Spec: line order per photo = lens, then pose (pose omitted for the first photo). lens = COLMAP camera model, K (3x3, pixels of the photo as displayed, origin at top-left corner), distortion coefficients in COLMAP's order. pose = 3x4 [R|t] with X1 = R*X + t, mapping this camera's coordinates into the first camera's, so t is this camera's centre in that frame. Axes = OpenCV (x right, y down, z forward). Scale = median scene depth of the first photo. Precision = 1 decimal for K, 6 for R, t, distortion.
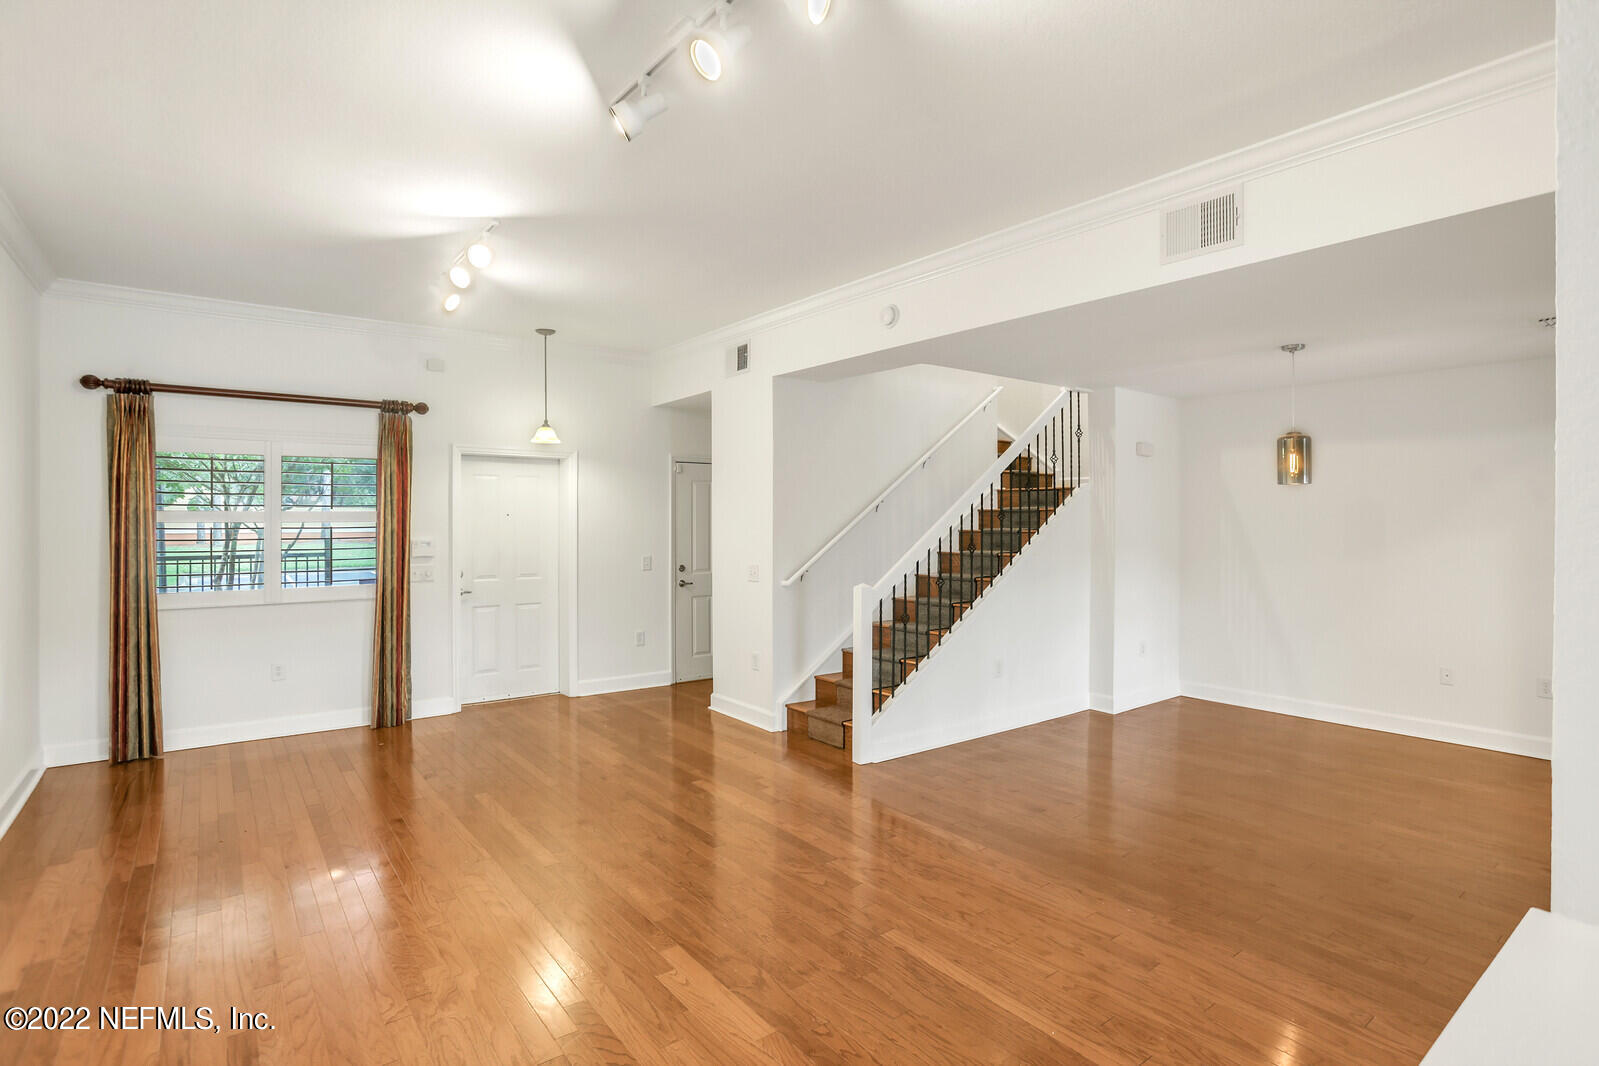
lens RADIAL K [[789.9, 0, 762.1], [0, 789.9, 525.7], [0, 0, 1]] dist [-0.001523, 0.033812]
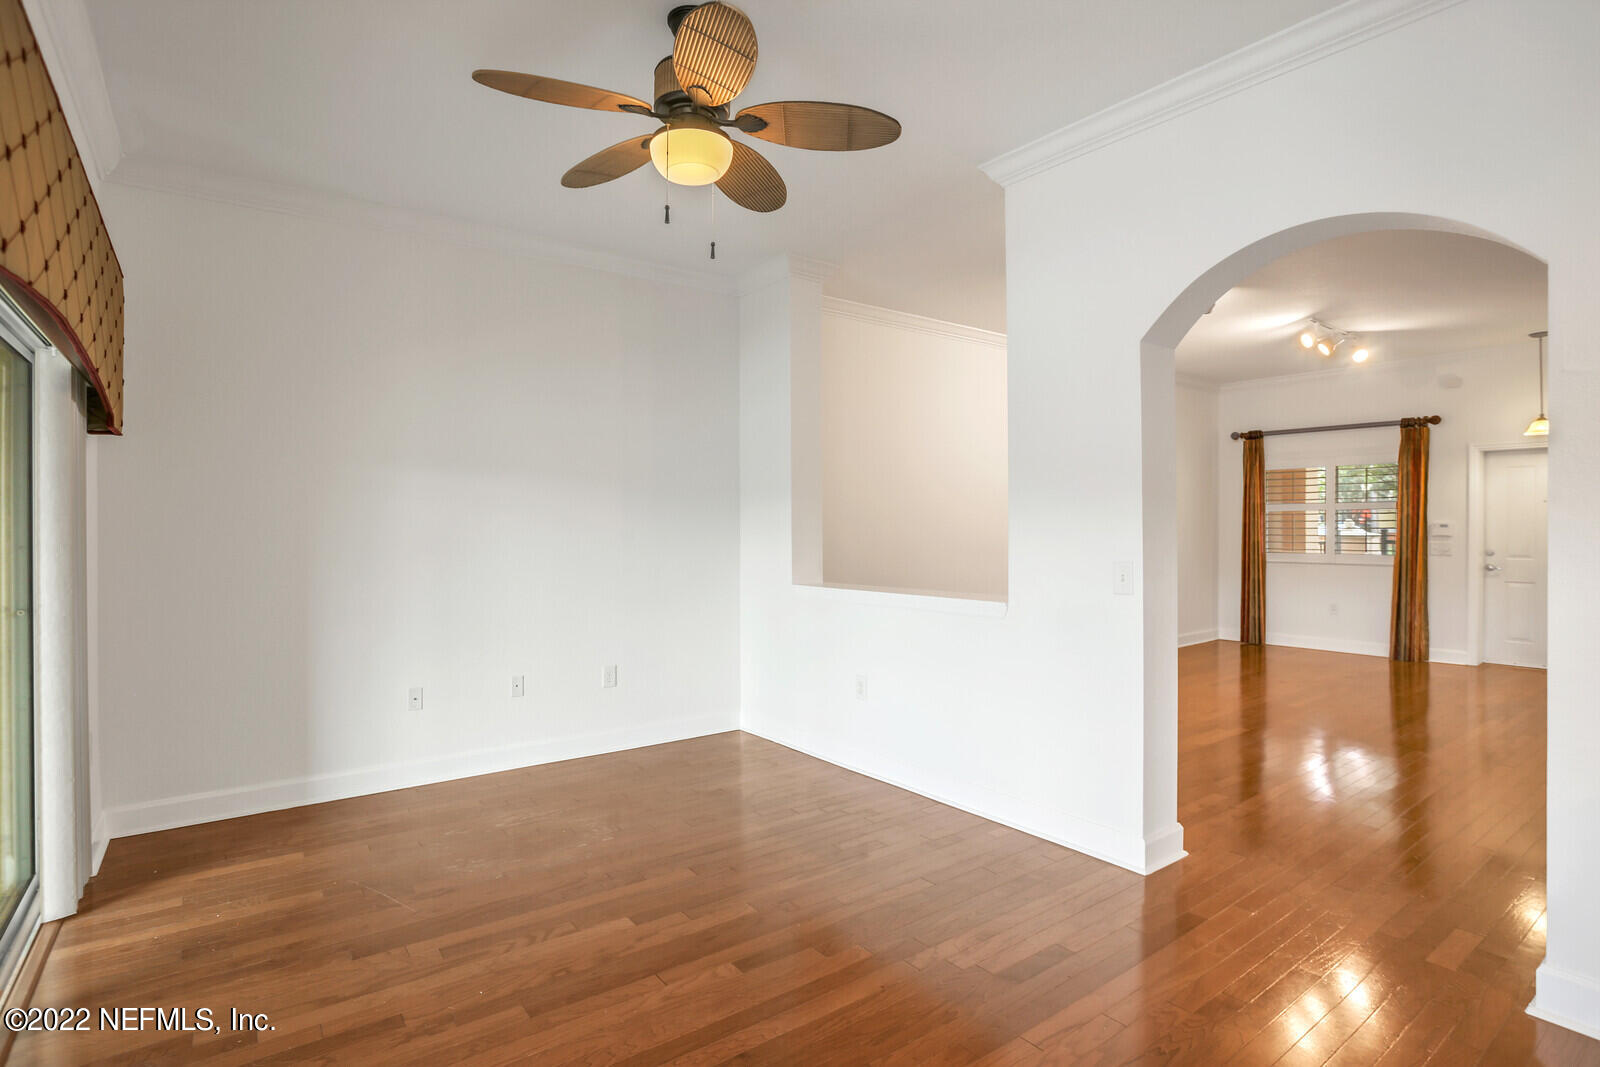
lens RADIAL K [[790.4, 0, 762.6], [0, 790.4, 526.2], [0, 0, 1]] dist [-0.001523, 0.033812]
pose [[0.001530, 0.004207, -0.999990, 0.882746], [-0.007354, 0.999964, 0.004196, 0.026936], [0.999972, 0.007348, 0.001561, -0.088972]]
